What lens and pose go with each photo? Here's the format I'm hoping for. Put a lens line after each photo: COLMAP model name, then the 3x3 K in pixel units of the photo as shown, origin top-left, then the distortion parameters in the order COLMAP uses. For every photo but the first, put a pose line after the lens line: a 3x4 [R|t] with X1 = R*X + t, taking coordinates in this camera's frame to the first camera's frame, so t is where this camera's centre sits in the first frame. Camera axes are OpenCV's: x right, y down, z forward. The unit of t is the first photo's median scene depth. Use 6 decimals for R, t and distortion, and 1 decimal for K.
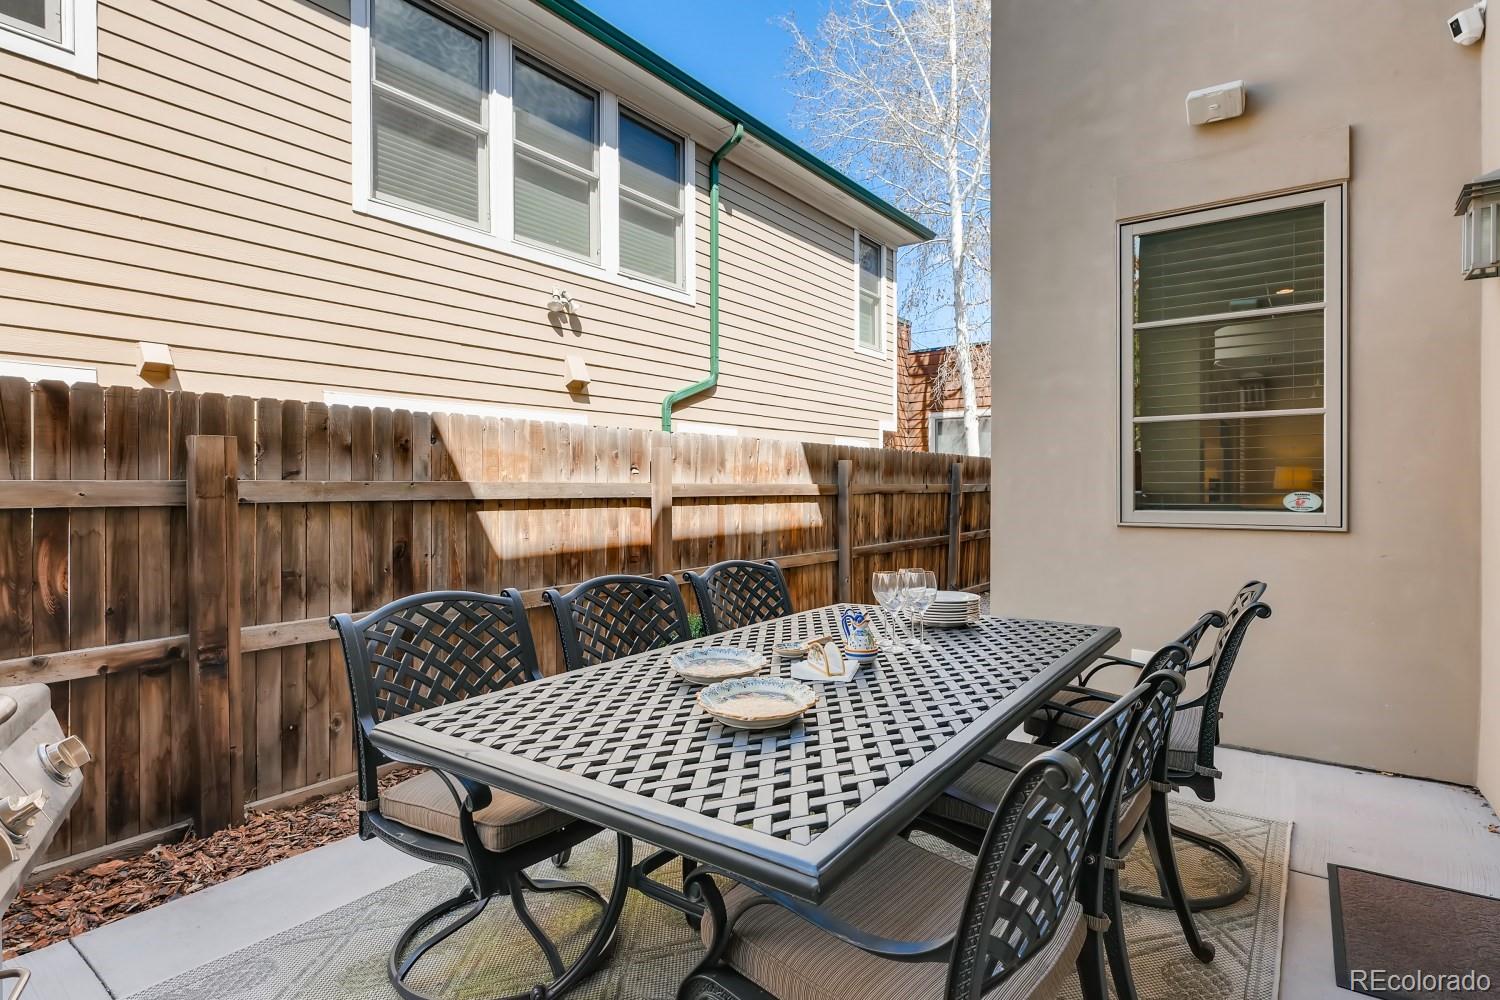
lens RADIAL K [[765.4, 0, 742.6], [0, 765.4, 495.5], [0, 0, 1]] dist [0.000805, 0.000244]
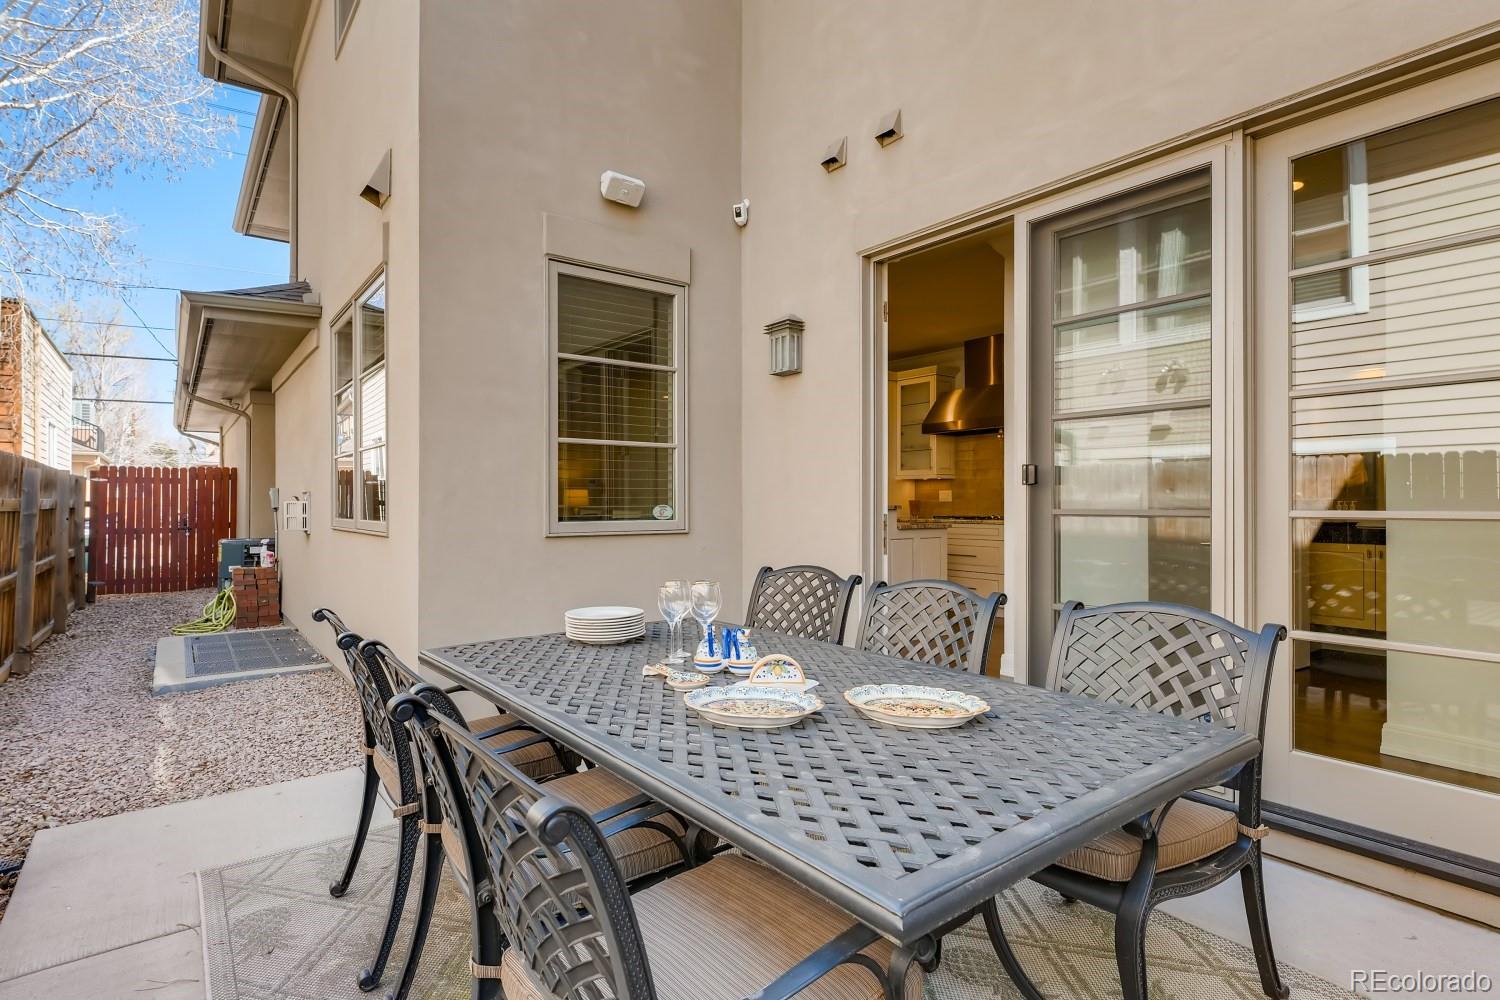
lens RADIAL K [[765.4, 0, 743.5], [0, 765.4, 496.4], [0, 0, 1]] dist [0.000805, 0.000244]
pose [[0.283405, 0.005406, 0.958985, -0.476524], [0.011347, 0.999895, -0.008990, -0.005289], [-0.958933, 0.013429, 0.283314, 0.444990]]
